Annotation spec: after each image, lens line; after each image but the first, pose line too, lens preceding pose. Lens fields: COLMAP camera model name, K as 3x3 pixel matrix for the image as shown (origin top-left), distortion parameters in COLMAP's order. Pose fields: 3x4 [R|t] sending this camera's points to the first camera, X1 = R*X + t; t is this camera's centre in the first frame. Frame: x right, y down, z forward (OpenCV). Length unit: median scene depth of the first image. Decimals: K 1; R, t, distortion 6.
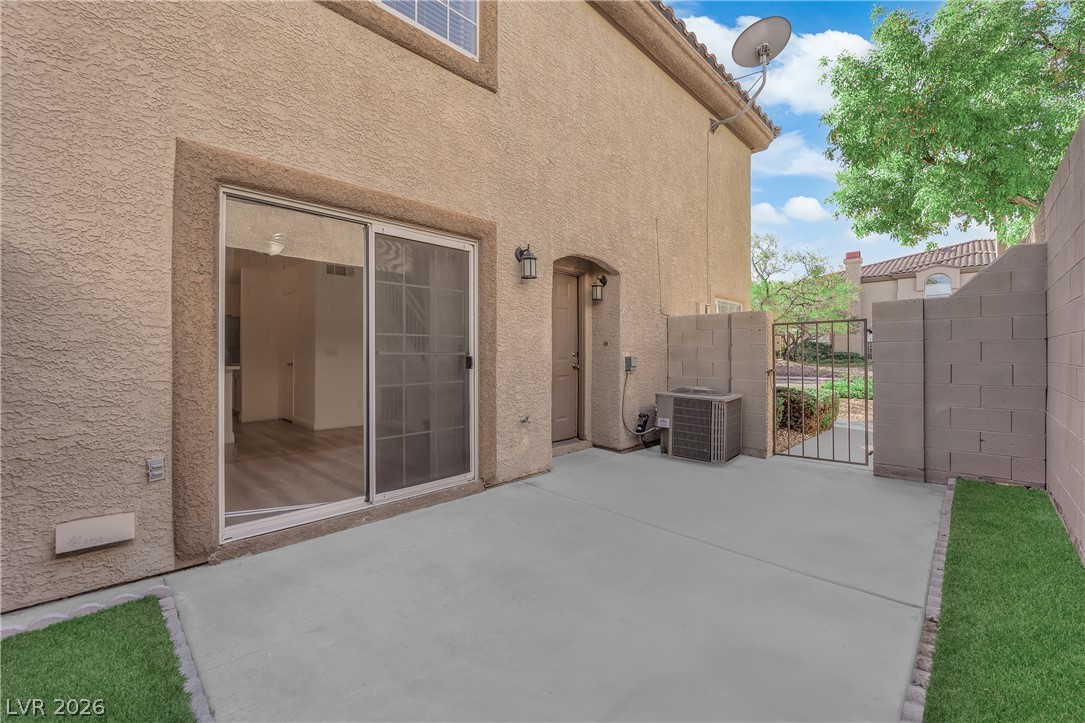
lens RADIAL K [[437.5, 0, 536.5], [0, 437.5, 353.2], [0, 0, 1]] dist [-0.011892, -0.002510]
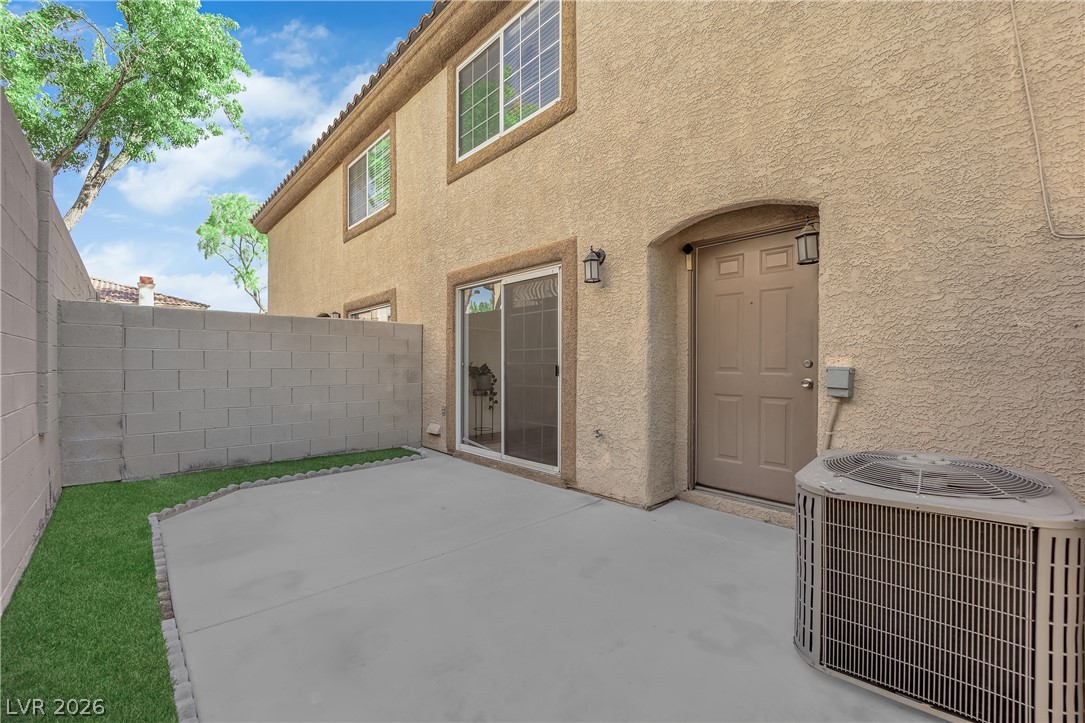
lens RADIAL K [[437.5, 0, 538.8], [0, 437.5, 362.8], [0, 0, 1]] dist [-0.011892, -0.002510]
pose [[-0.024102, -0.000309, -0.999709, 0.939592], [0.008049, 0.999967, -0.000503, 0.000463], [0.999677, -0.008058, -0.024099, 0.929050]]
